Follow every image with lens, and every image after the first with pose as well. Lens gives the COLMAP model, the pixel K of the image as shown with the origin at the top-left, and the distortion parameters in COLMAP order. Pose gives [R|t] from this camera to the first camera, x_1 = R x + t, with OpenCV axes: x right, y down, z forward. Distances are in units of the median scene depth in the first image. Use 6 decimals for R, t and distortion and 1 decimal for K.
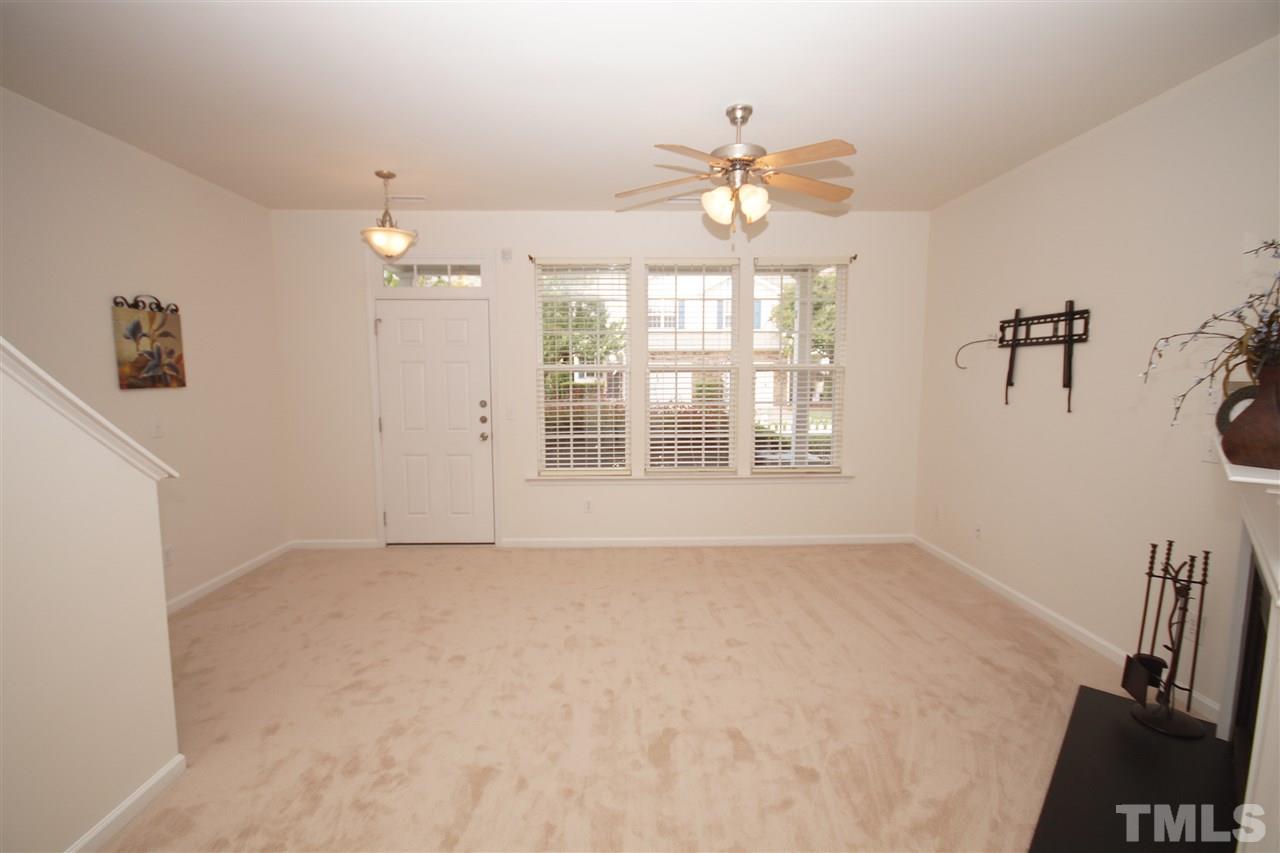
lens RADIAL K [[564.9, 0, 633.8], [0, 564.9, 421.1], [0, 0, 1]] dist [0.015200, 0.000137]
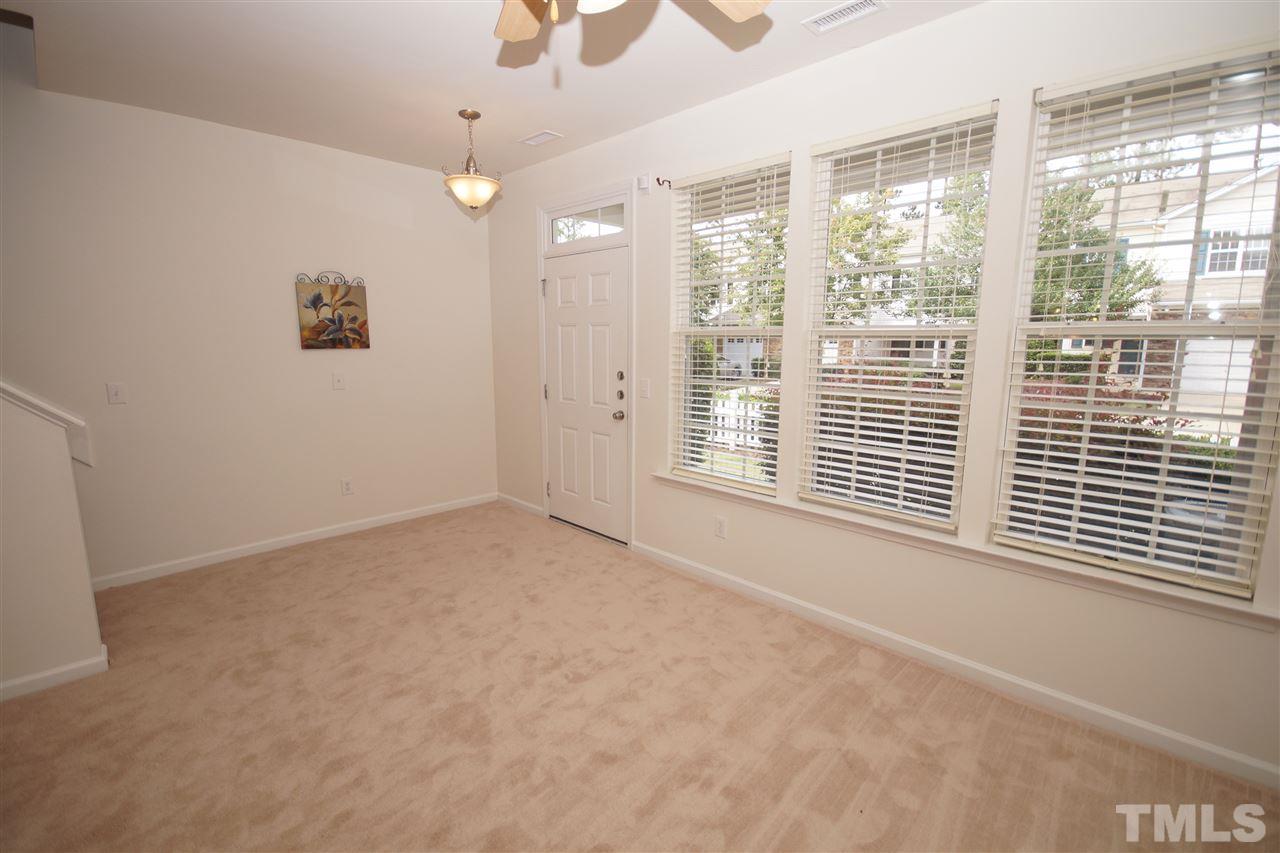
lens RADIAL K [[566.7, 0, 632.6], [0, 566.7, 426.9], [0, 0, 1]] dist [0.012699, -0.013958]
pose [[0.692569, 0.116886, -0.711819, 0.414731], [-0.067938, 0.992968, 0.096952, -0.045981], [0.718145, -0.018787, 0.695639, 0.531398]]
